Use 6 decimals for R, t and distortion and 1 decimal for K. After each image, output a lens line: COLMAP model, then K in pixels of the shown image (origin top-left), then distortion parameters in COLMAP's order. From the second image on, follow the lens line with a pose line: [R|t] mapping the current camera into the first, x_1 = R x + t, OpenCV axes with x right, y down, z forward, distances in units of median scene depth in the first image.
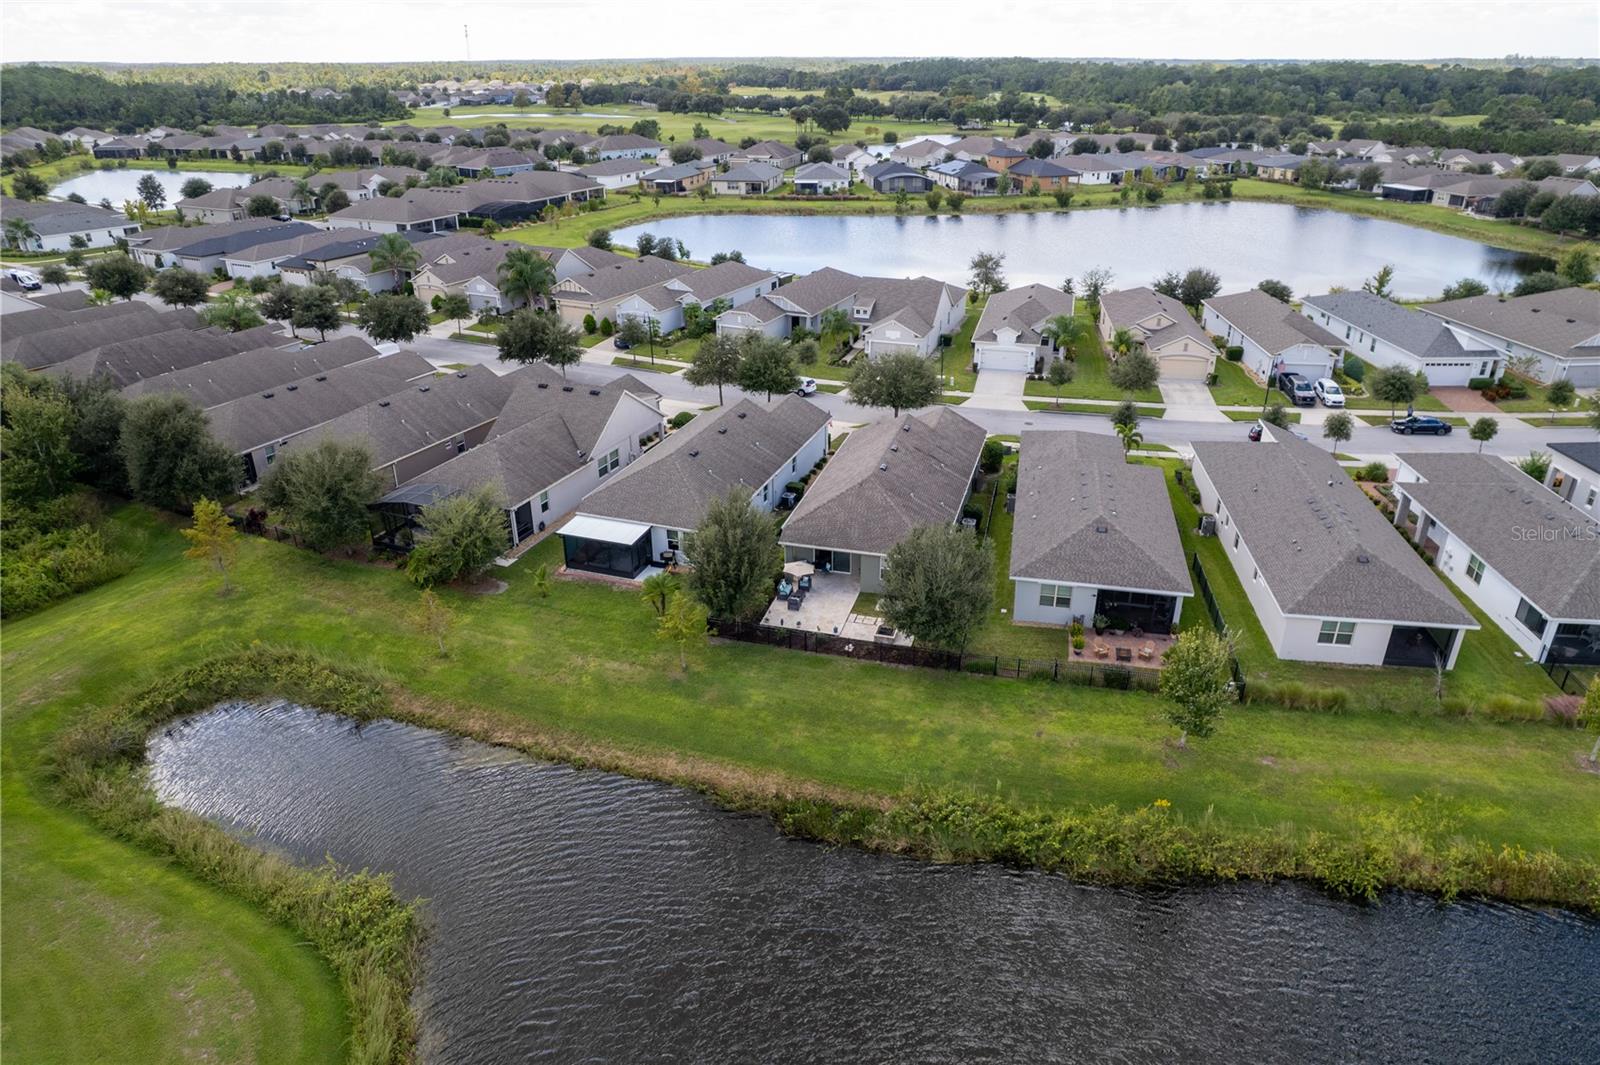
lens RADIAL K [[1040.9, 0, 800.5], [0, 1040.9, 542.6], [0, 0, 1]] dist [-0.074624, 0.062086]
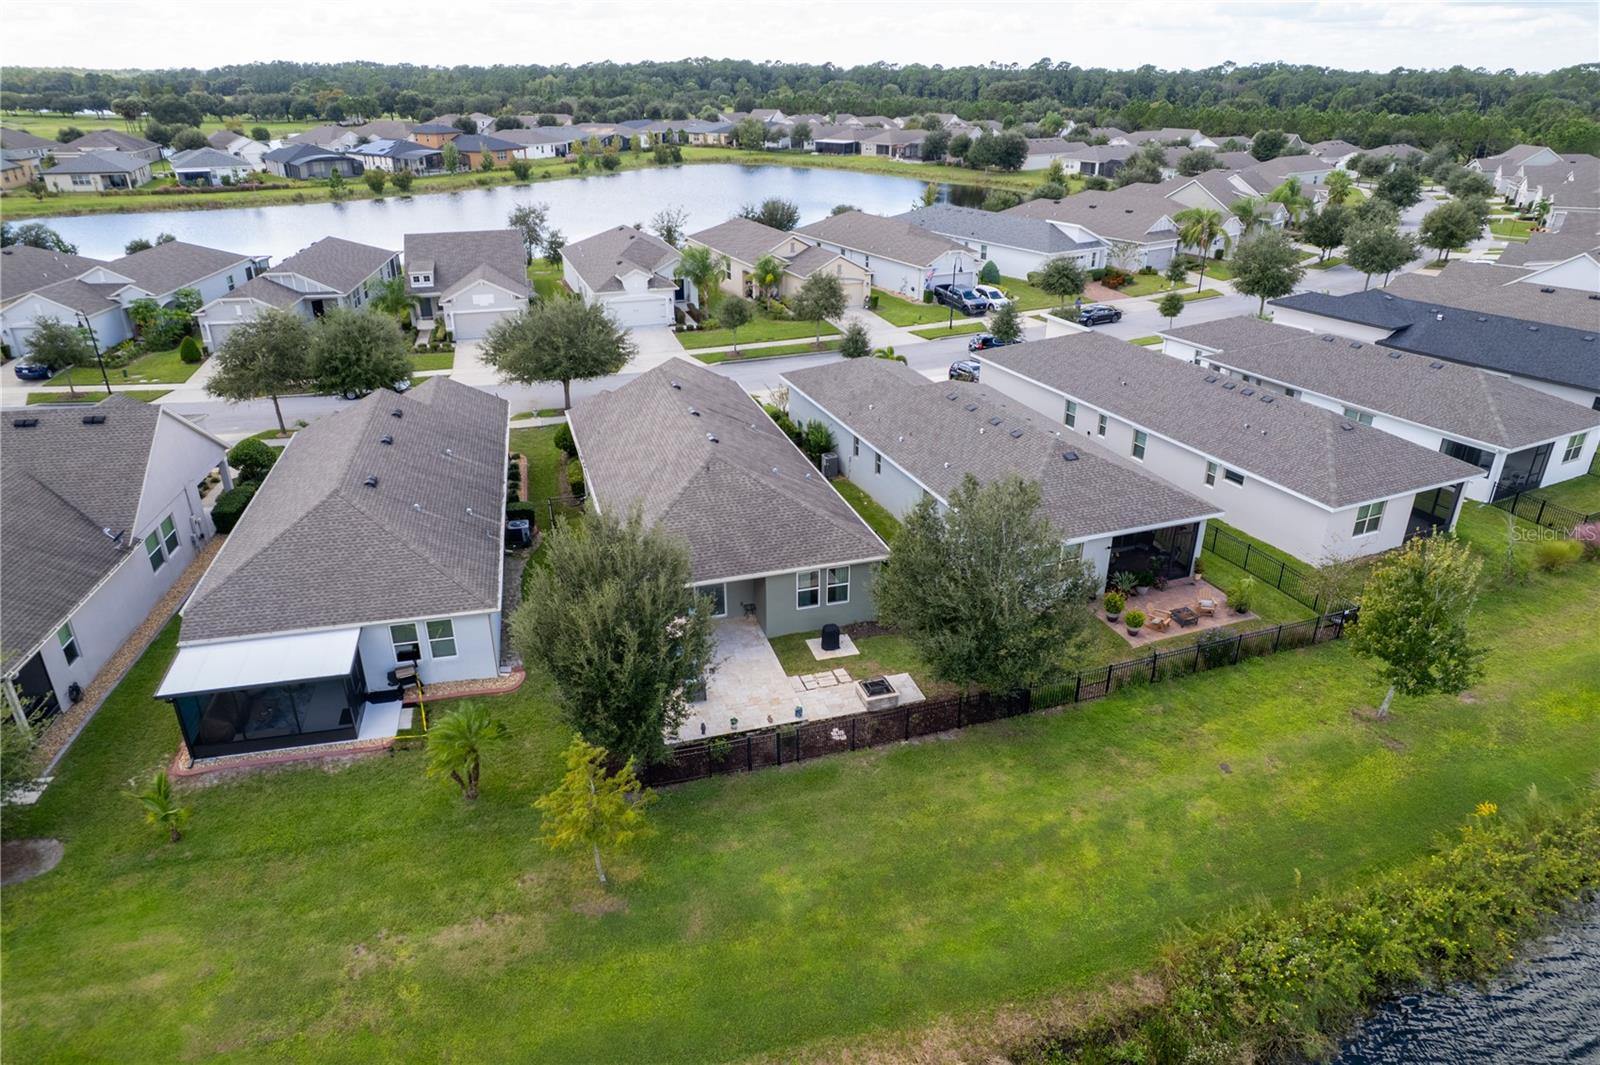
lens RADIAL K [[1040.9, 0, 814.9], [0, 1040.9, 534.4], [0, 0, 1]] dist [-0.074624, 0.062086]
pose [[0.831143, -0.224745, 0.508617, -0.202822], [0.233905, 0.971128, 0.046888, -0.031748], [-0.504470, 0.079997, 0.859715, 0.444277]]
